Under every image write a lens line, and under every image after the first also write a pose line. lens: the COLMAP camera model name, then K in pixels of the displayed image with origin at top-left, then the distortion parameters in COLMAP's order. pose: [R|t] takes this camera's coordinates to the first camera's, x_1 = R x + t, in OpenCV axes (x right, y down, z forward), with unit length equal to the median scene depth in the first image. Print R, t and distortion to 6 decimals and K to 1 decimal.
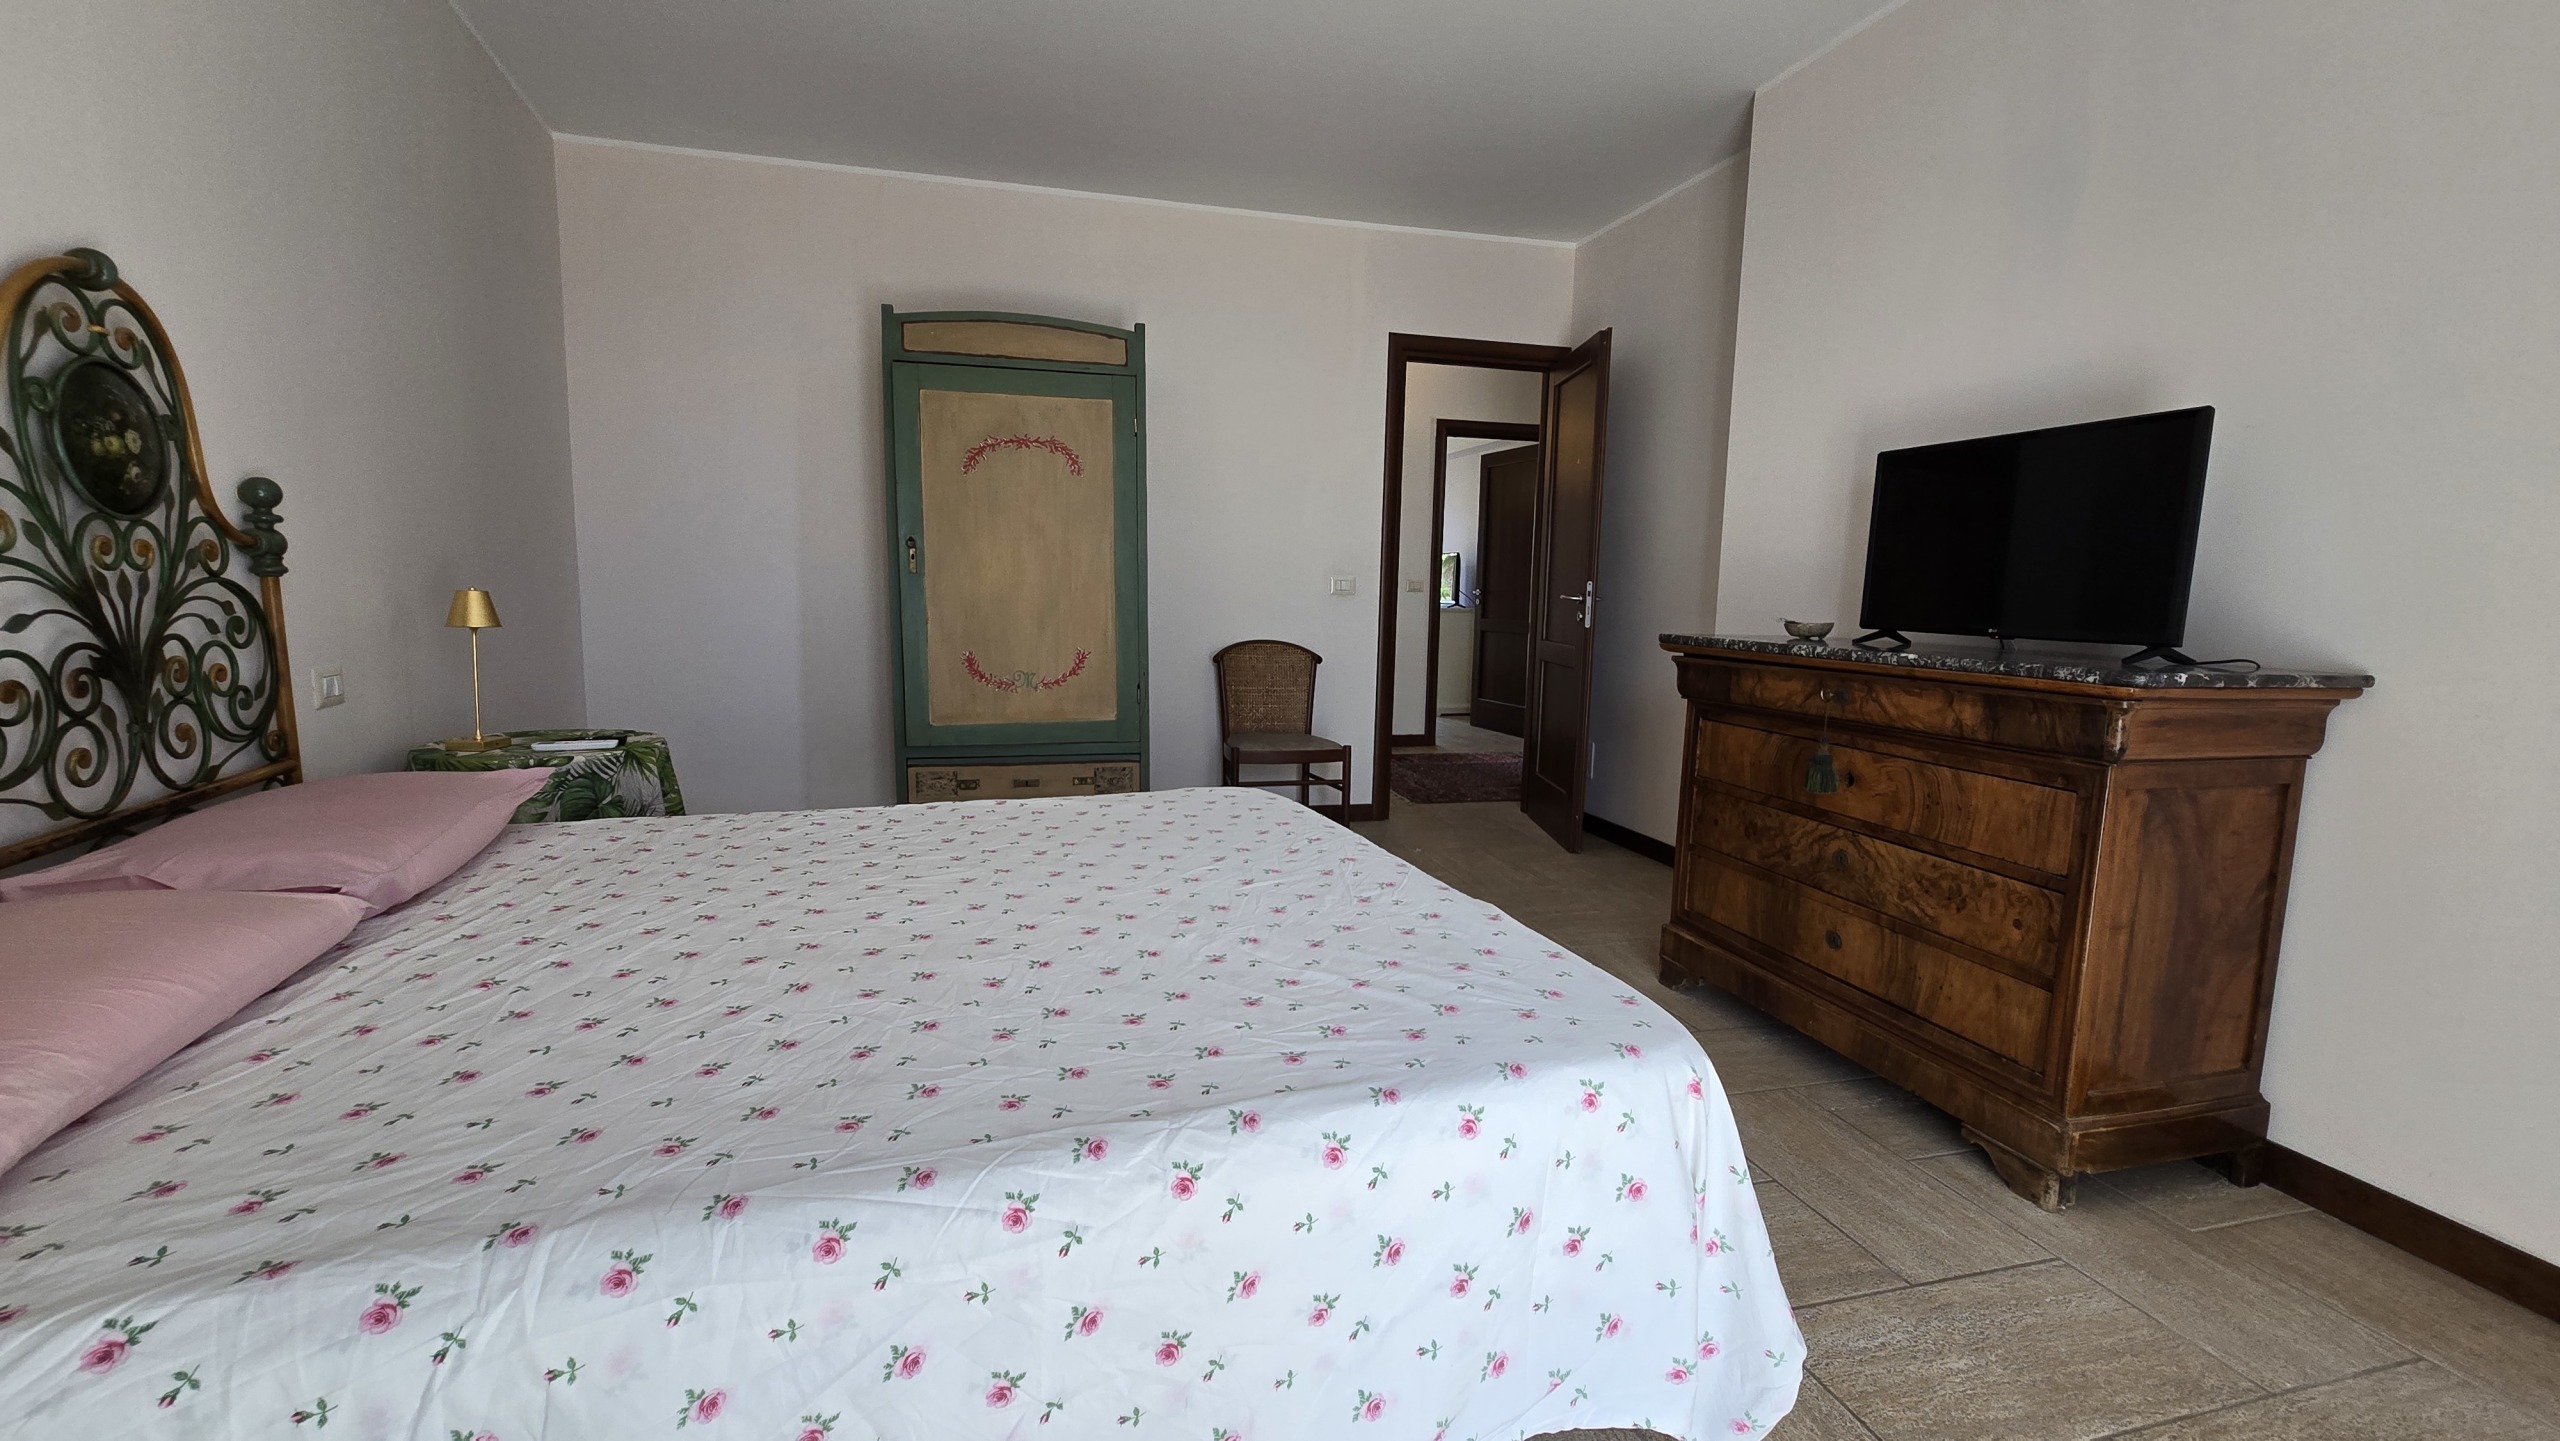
lens RADIAL K [[1042.0, 0, 1269.3], [0, 1042.0, 710.1], [0, 0, 1]] dist [-0.003507, 0.001920]
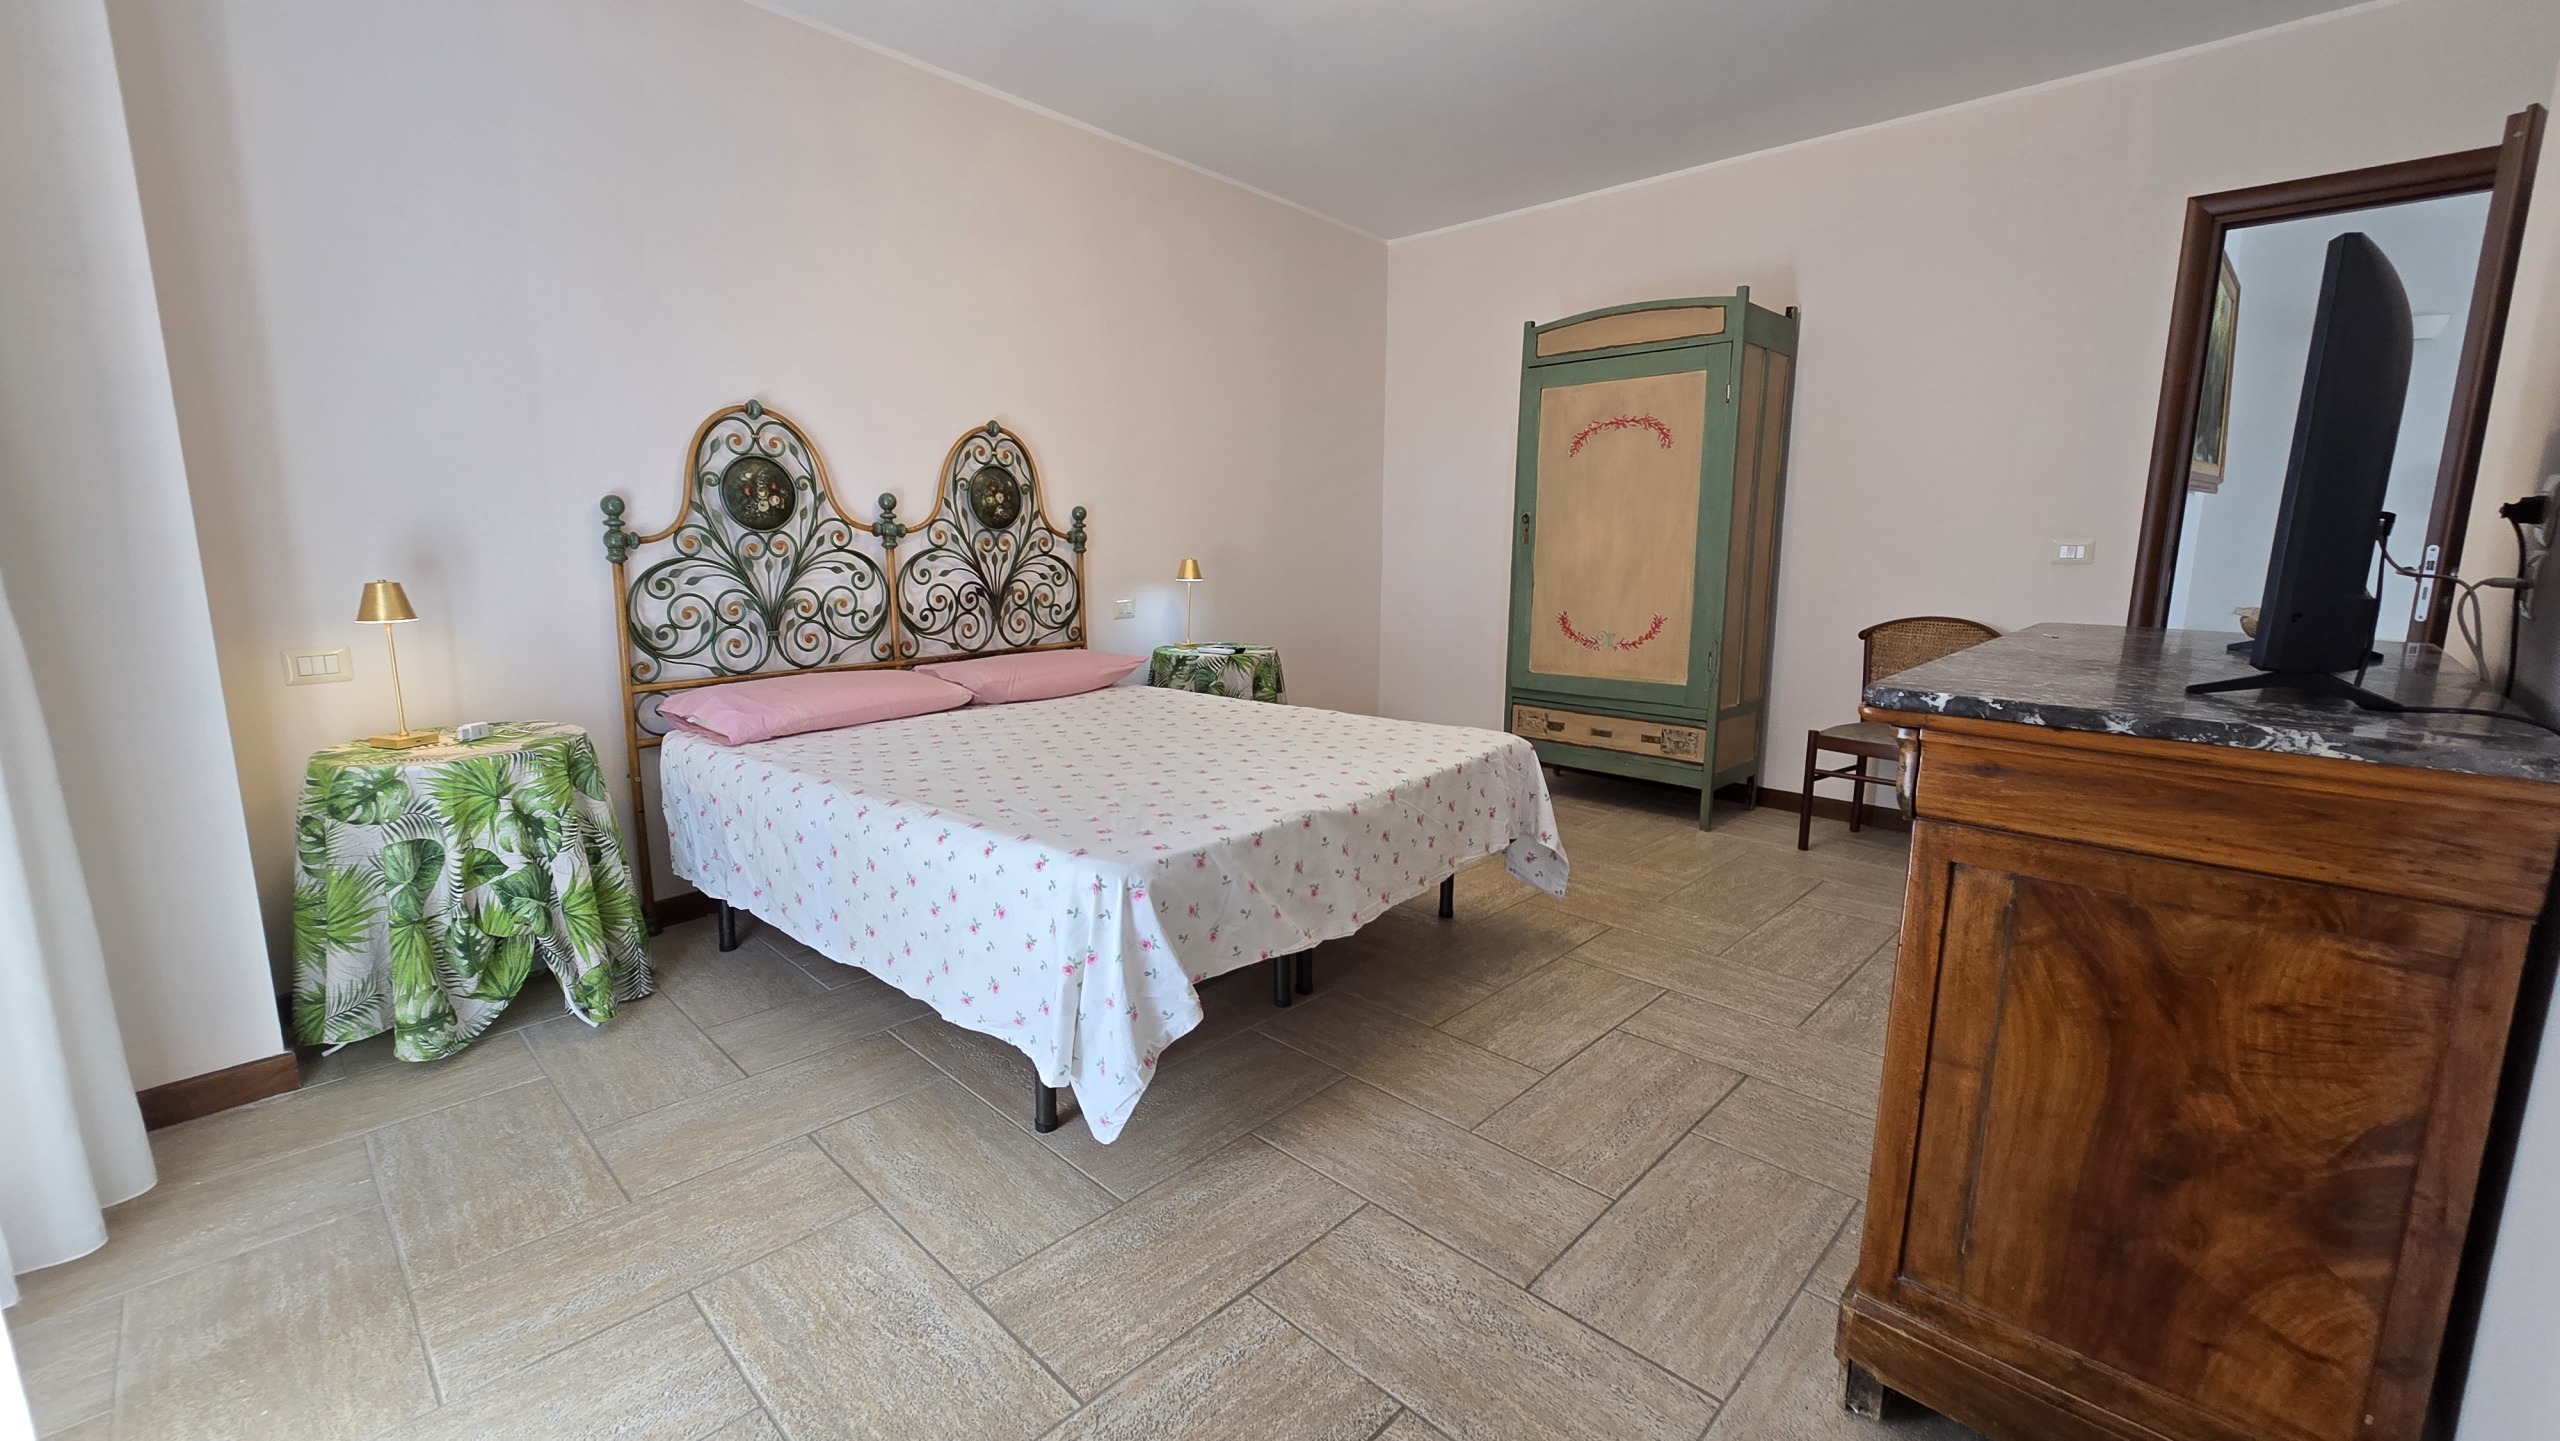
lens RADIAL K [[1042.0, 0, 1261.6], [0, 1042.0, 712.8], [0, 0, 1]] dist [-0.003507, 0.001920]
pose [[0.510563, 0.127941, -0.850269, 1.145776], [-0.096033, 0.991166, 0.091477, -0.038951], [0.854461, 0.034950, 0.518339, 0.250018]]
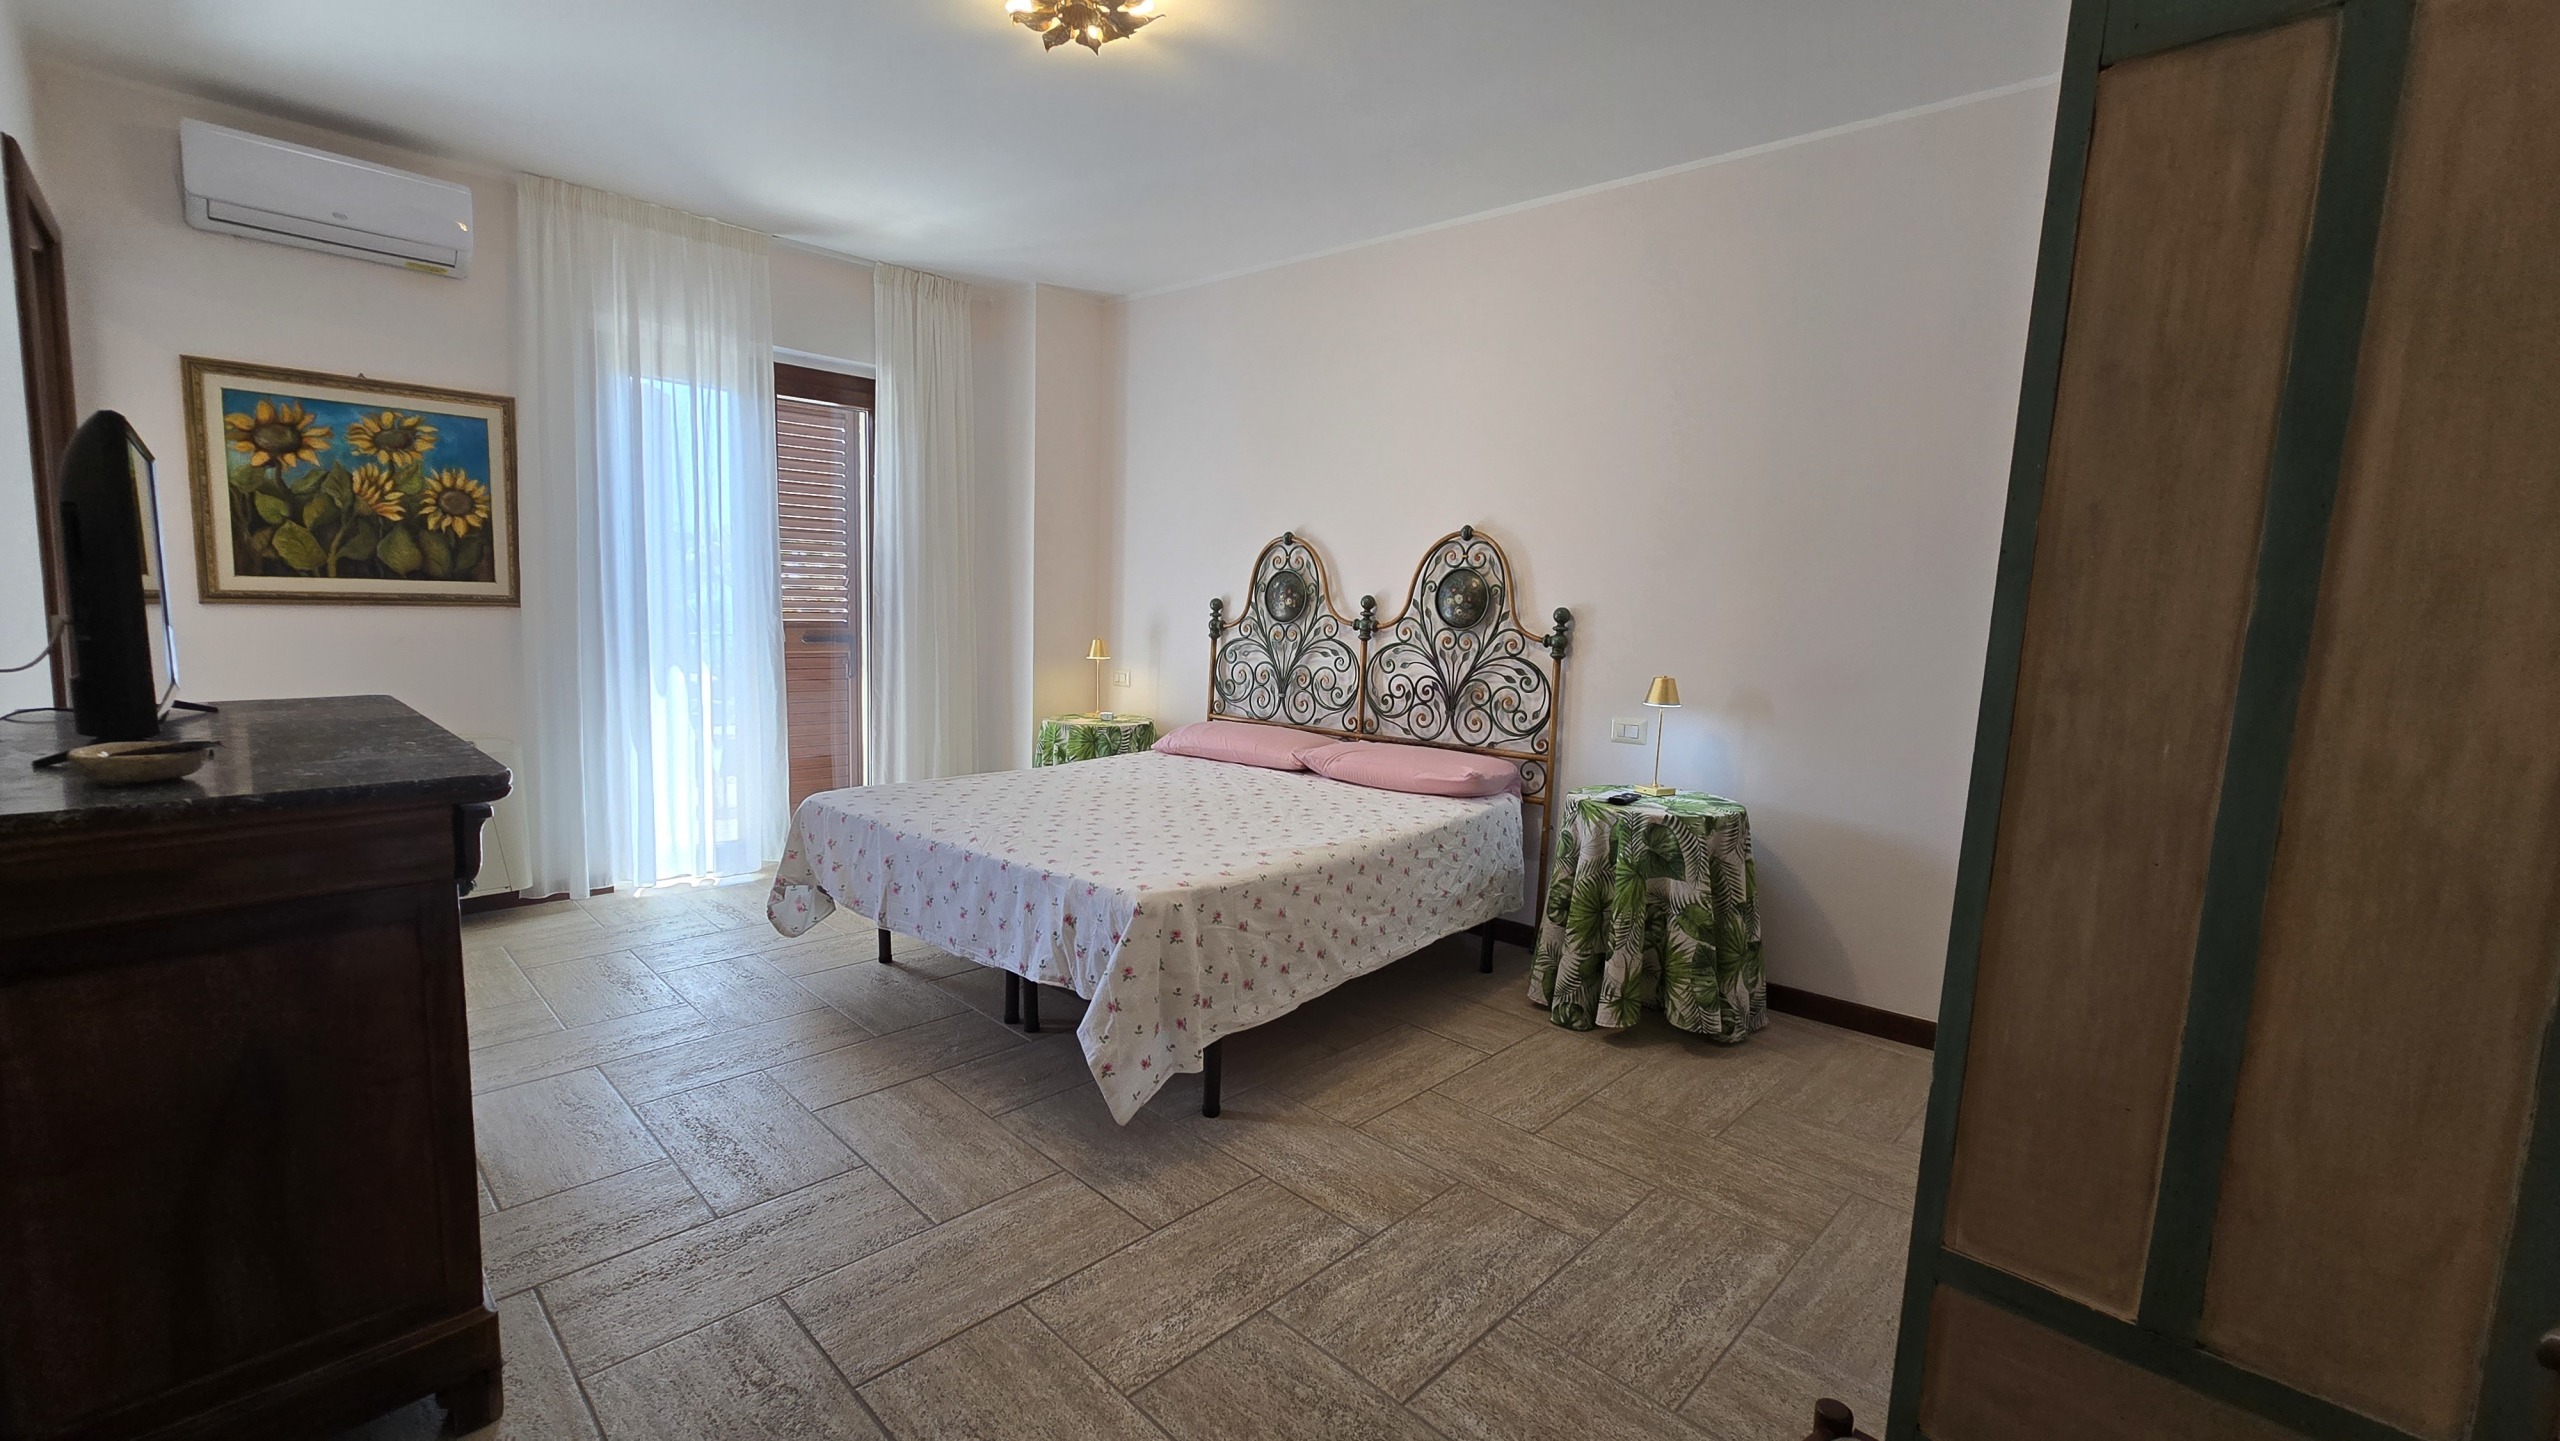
lens RADIAL K [[1042.0, 0, 1284.3], [0, 1042.0, 726.4], [0, 0, 1]] dist [-0.003507, 0.001920]
pose [[-0.855671, 0.000416, -0.517519, 0.476320], [-0.119581, 0.972779, 0.198497, -0.351491], [0.503515, 0.231734, -0.832330, 2.536947]]
